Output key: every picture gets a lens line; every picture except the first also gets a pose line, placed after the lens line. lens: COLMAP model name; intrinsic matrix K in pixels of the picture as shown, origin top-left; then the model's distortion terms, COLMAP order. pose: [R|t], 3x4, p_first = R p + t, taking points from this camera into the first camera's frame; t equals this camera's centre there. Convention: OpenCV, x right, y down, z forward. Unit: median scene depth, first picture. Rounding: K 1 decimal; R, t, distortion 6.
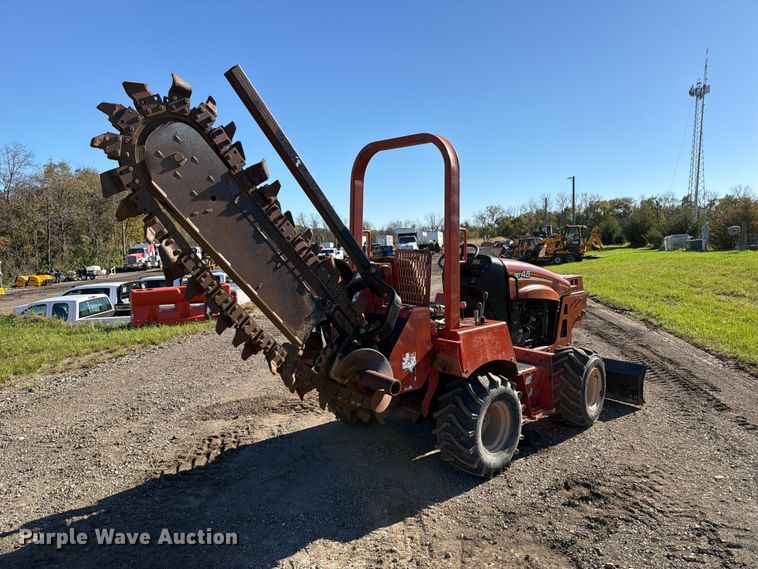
lens RADIAL K [[529.7, 0, 379.3], [0, 529.7, 279.6], [0, 0, 1]] dist [0.088430, -0.113764]
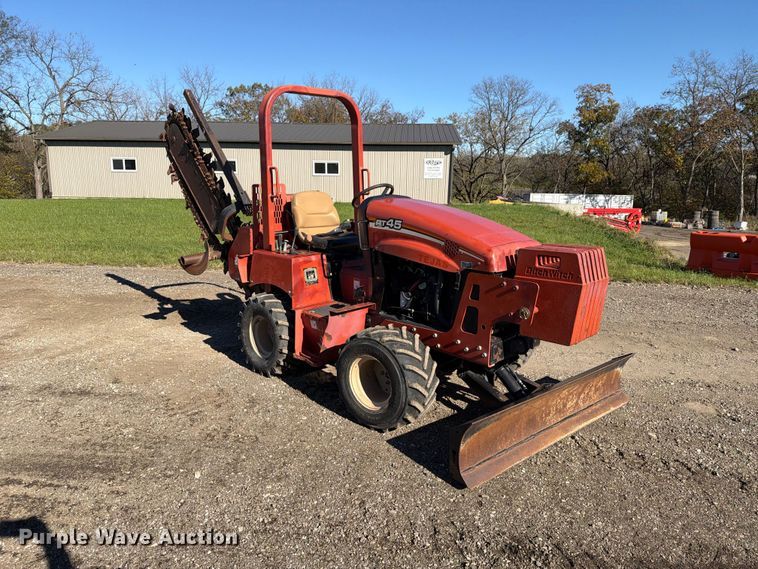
lens RADIAL K [[534.5, 0, 379.0], [0, 534.5, 284.5], [0, 0, 1]] dist [0.035602, -0.034598]
pose [[0.029182, 0.208842, -0.977514, 1.011331], [-0.084705, 0.974929, 0.205761, -0.079309], [0.995979, 0.076796, 0.046140, 0.882533]]
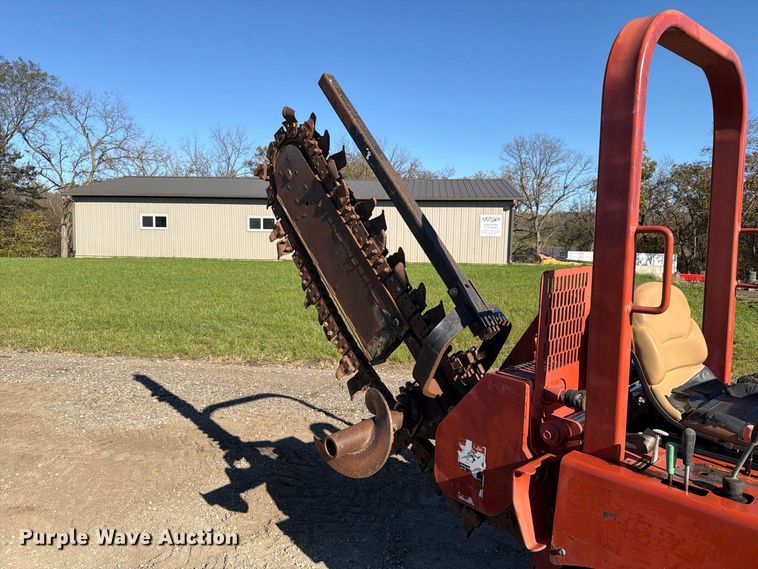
lens RADIAL K [[529.7, 0, 379.3], [0, 529.7, 279.6], [0, 0, 1]] dist [0.088430, -0.113764]
pose [[-0.001623, 0.098076, -0.995178, 0.416028], [-0.086552, 0.991431, 0.097848, -0.058854], [0.996246, 0.086293, 0.006879, 0.583932]]
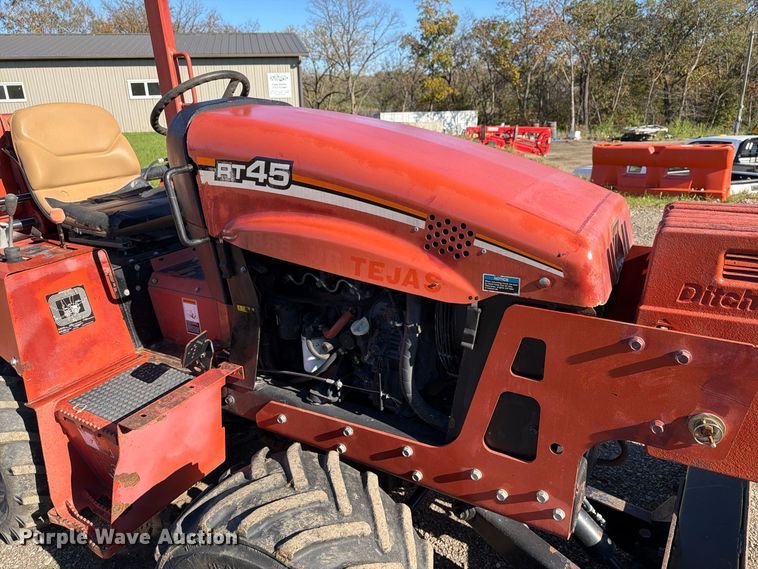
lens RADIAL K [[533.0, 0, 378.1], [0, 533.0, 286.5], [0, 0, 1]] dist [0.065128, -0.095717]
pose [[0.302191, 0.320339, -0.897810, 0.545833], [-0.050183, 0.945884, 0.320601, -0.046008], [0.951925, -0.051828, 0.301914, 0.898838]]
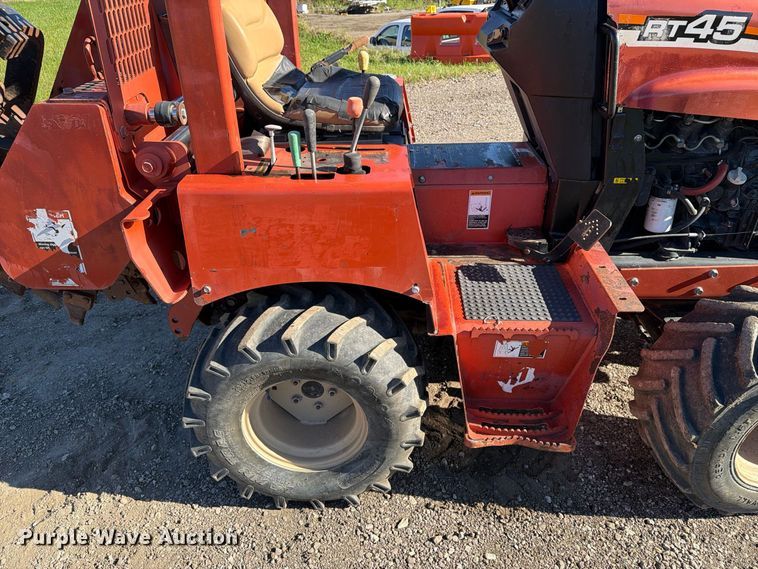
lens RADIAL K [[534.5, 0, 379.0], [0, 534.5, 284.5], [0, 0, 1]] dist [0.035602, -0.034598]
pose [[0.720733, 0.363279, -0.590401, 0.341529], [-0.051649, 0.877461, 0.476859, -0.016436], [0.691286, -0.313194, 0.651178, 0.589980]]
